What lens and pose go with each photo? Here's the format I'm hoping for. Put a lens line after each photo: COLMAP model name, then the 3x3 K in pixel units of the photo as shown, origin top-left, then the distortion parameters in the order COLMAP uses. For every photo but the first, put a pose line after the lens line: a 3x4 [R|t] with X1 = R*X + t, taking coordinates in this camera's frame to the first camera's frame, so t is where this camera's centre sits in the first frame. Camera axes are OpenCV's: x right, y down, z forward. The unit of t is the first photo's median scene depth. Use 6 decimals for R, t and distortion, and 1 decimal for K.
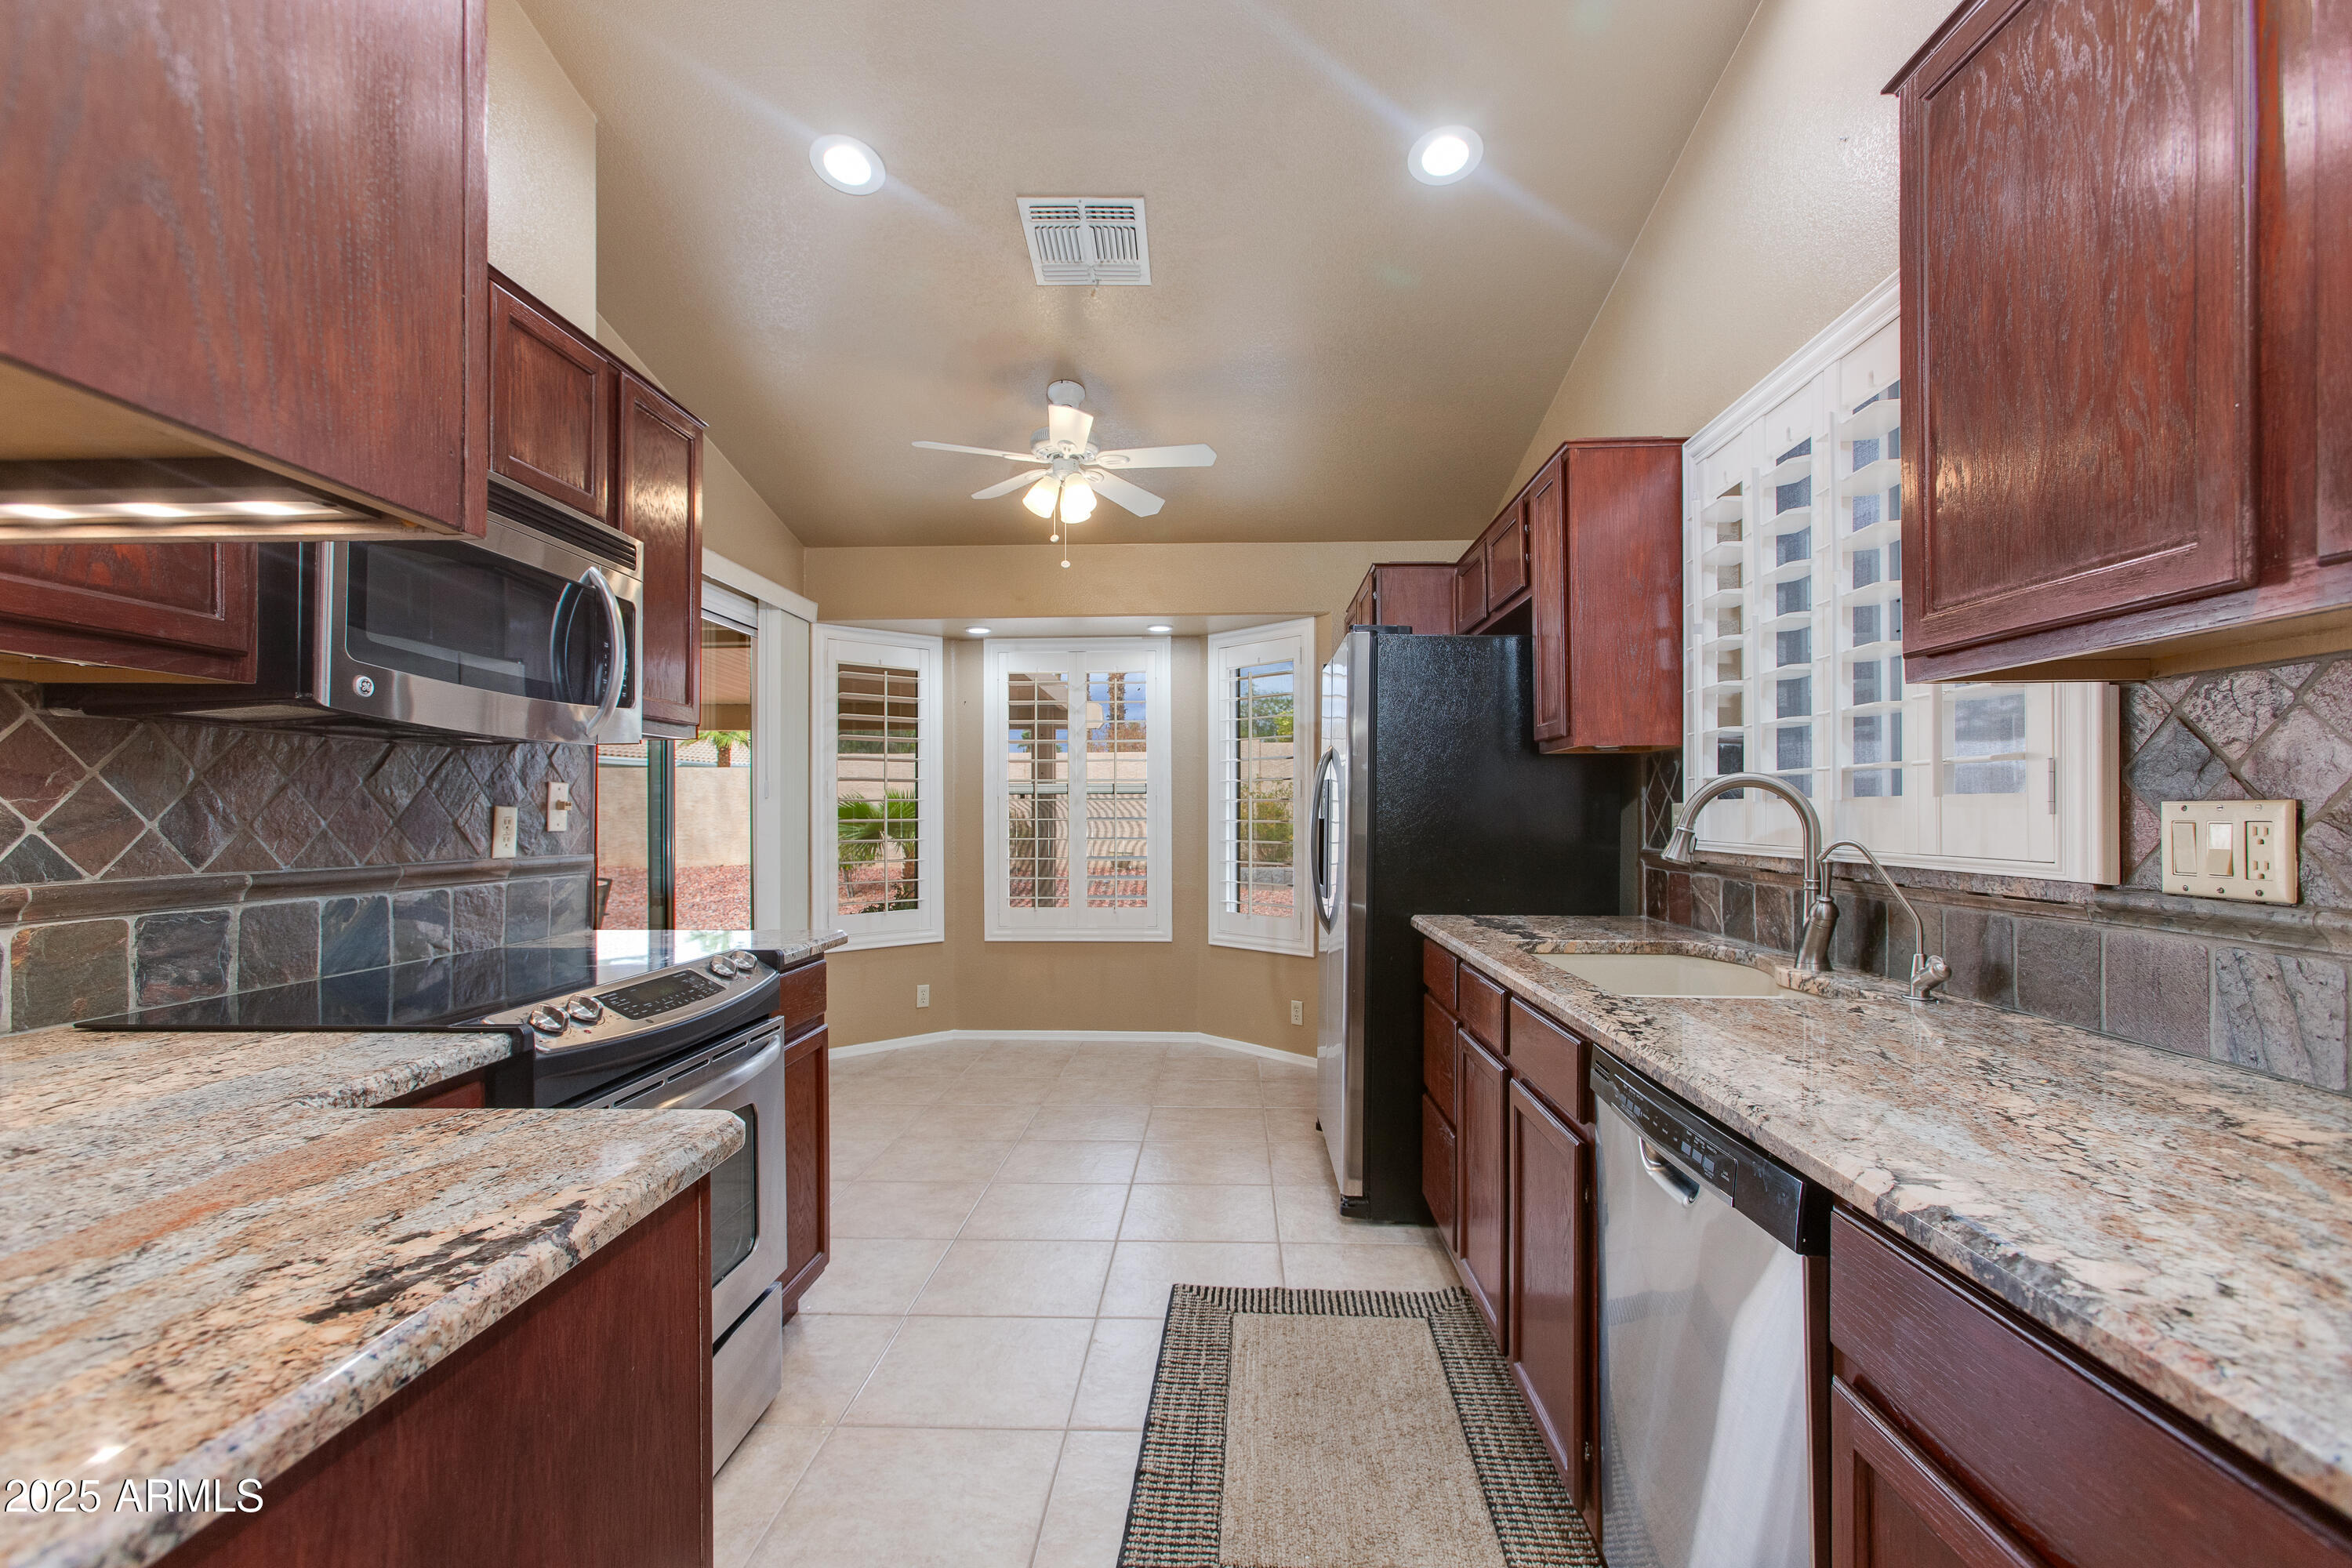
lens RADIAL K [[1051.3, 0, 1181.7], [0, 1051.3, 801.8], [0, 0, 1]] dist [-0.004129, 0.002054]
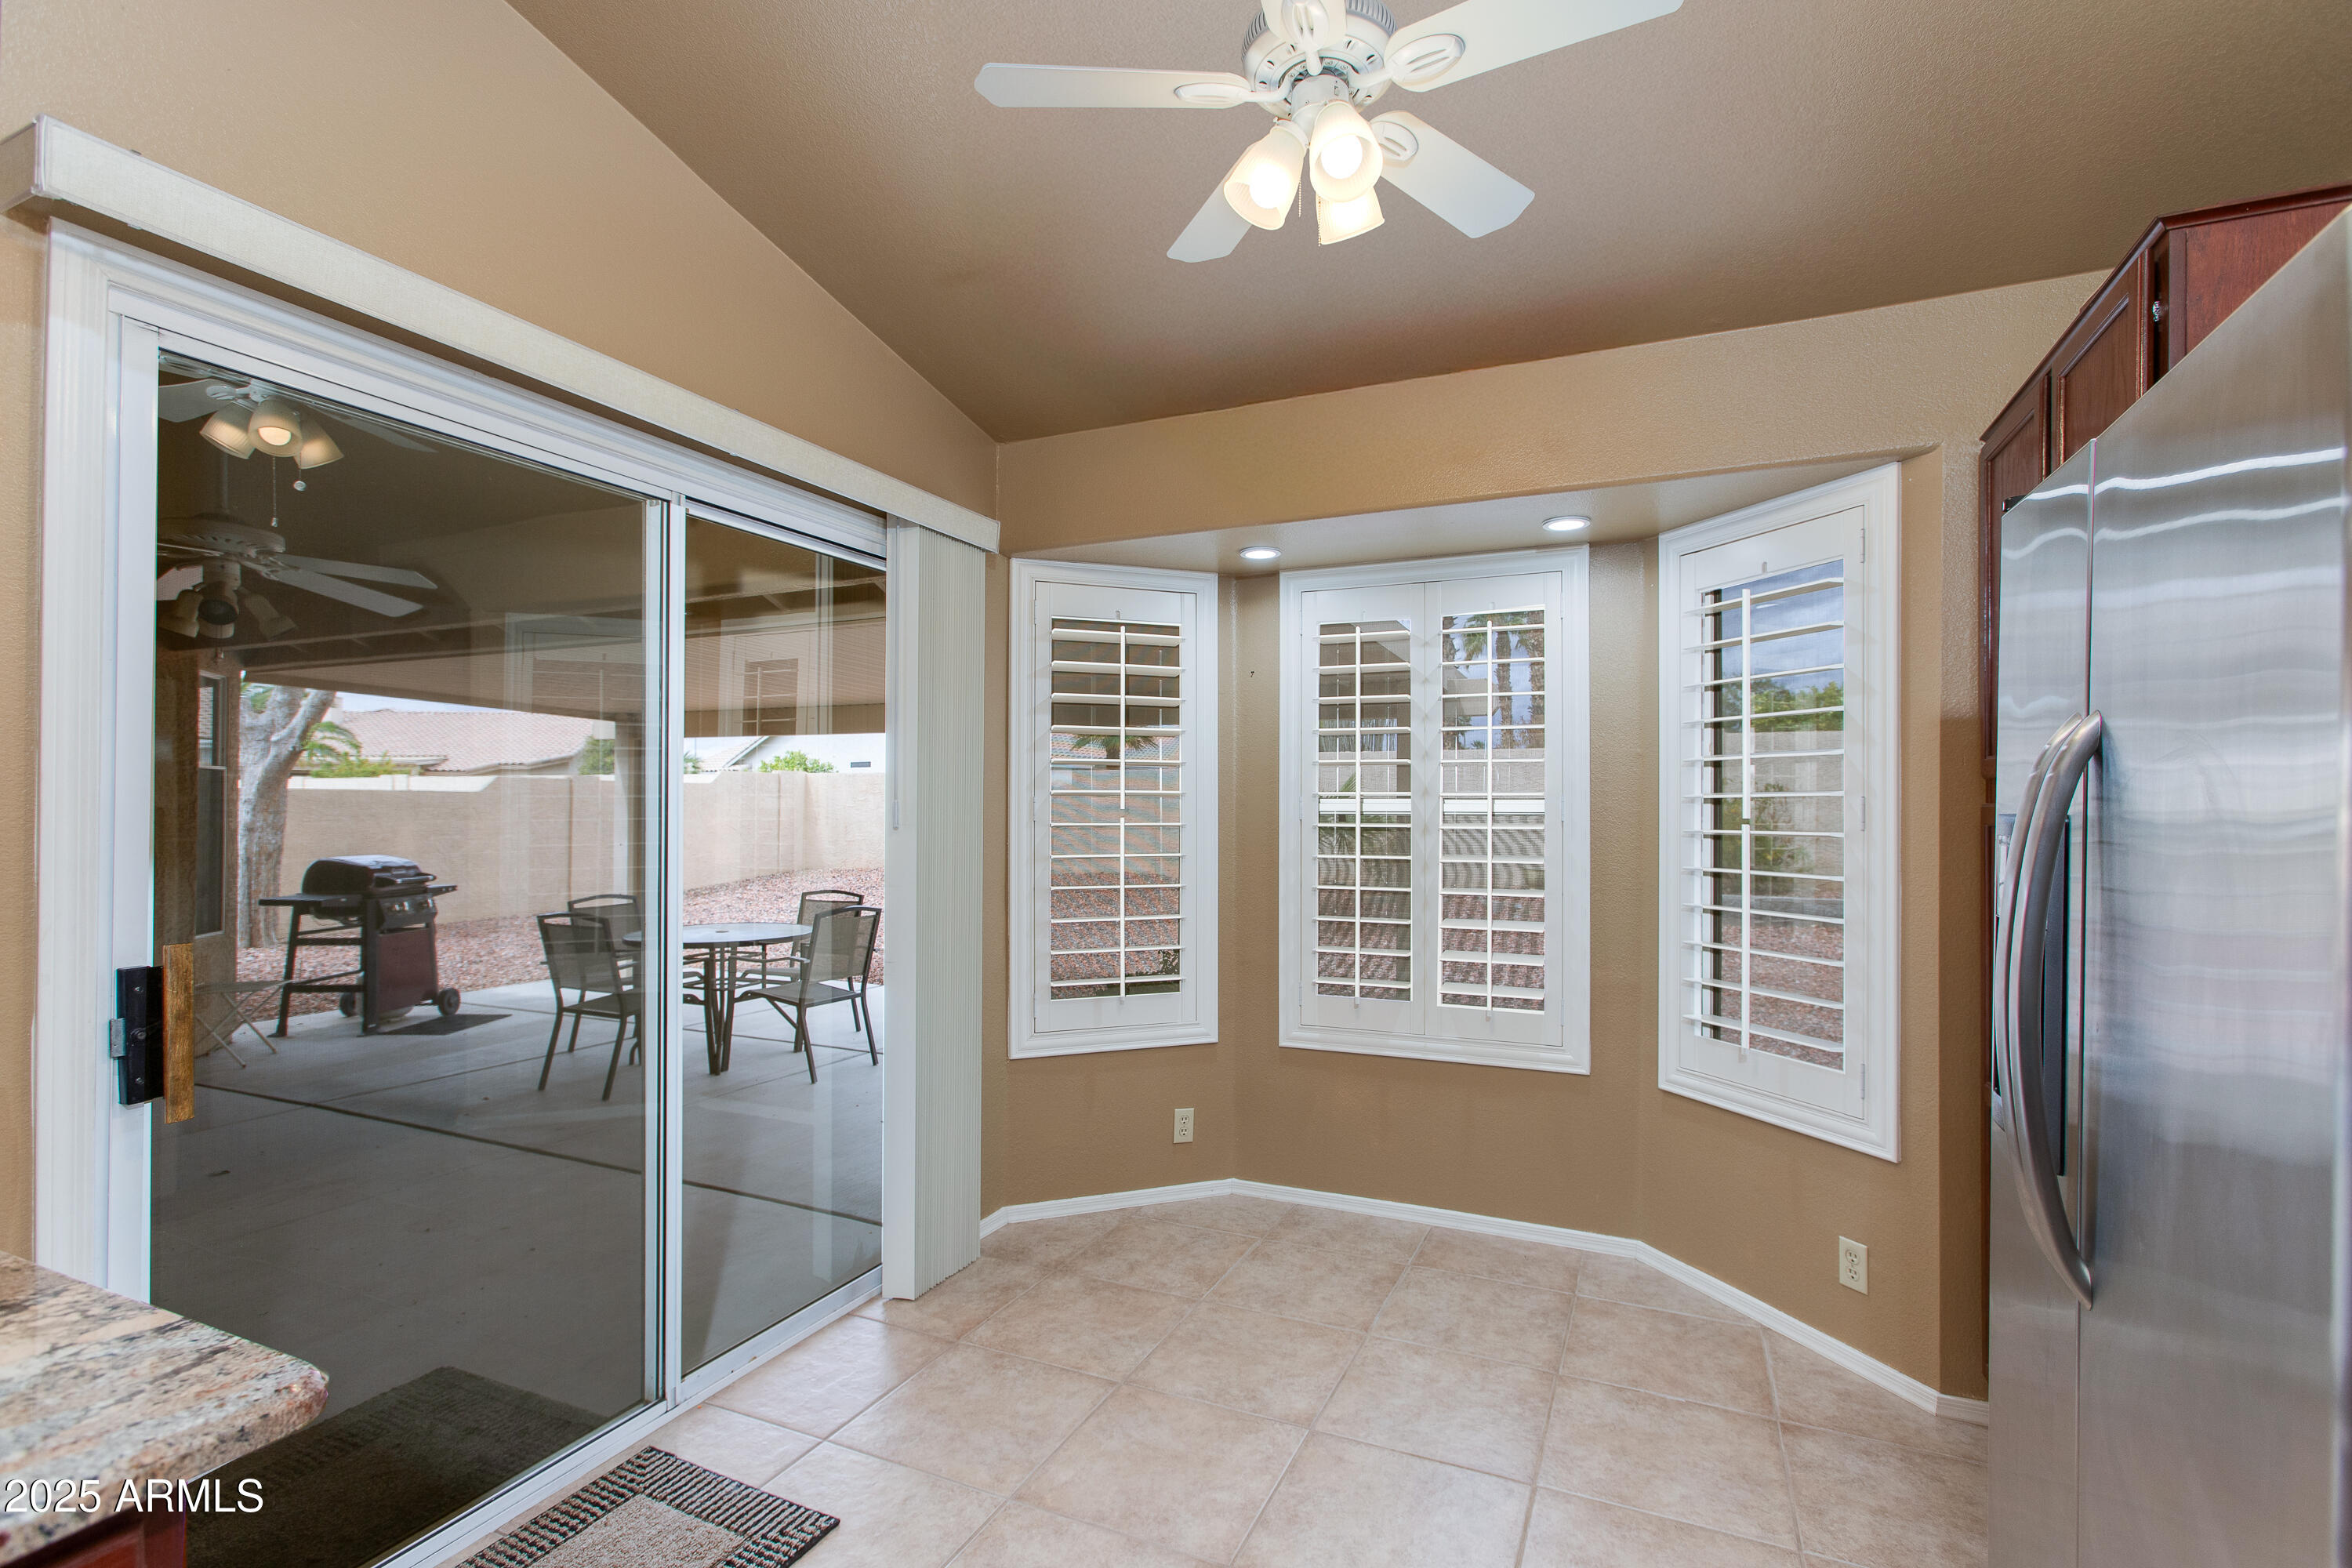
lens RADIAL K [[1051.3, 0, 1233.6], [0, 1051.3, 798.7], [0, 0, 1]] dist [-0.004129, 0.002054]
pose [[0.937728, 0.003310, -0.347354, 0.007788], [-0.000942, 0.999975, 0.006987, -0.022614], [0.347369, -0.006225, 0.937708, 0.408156]]
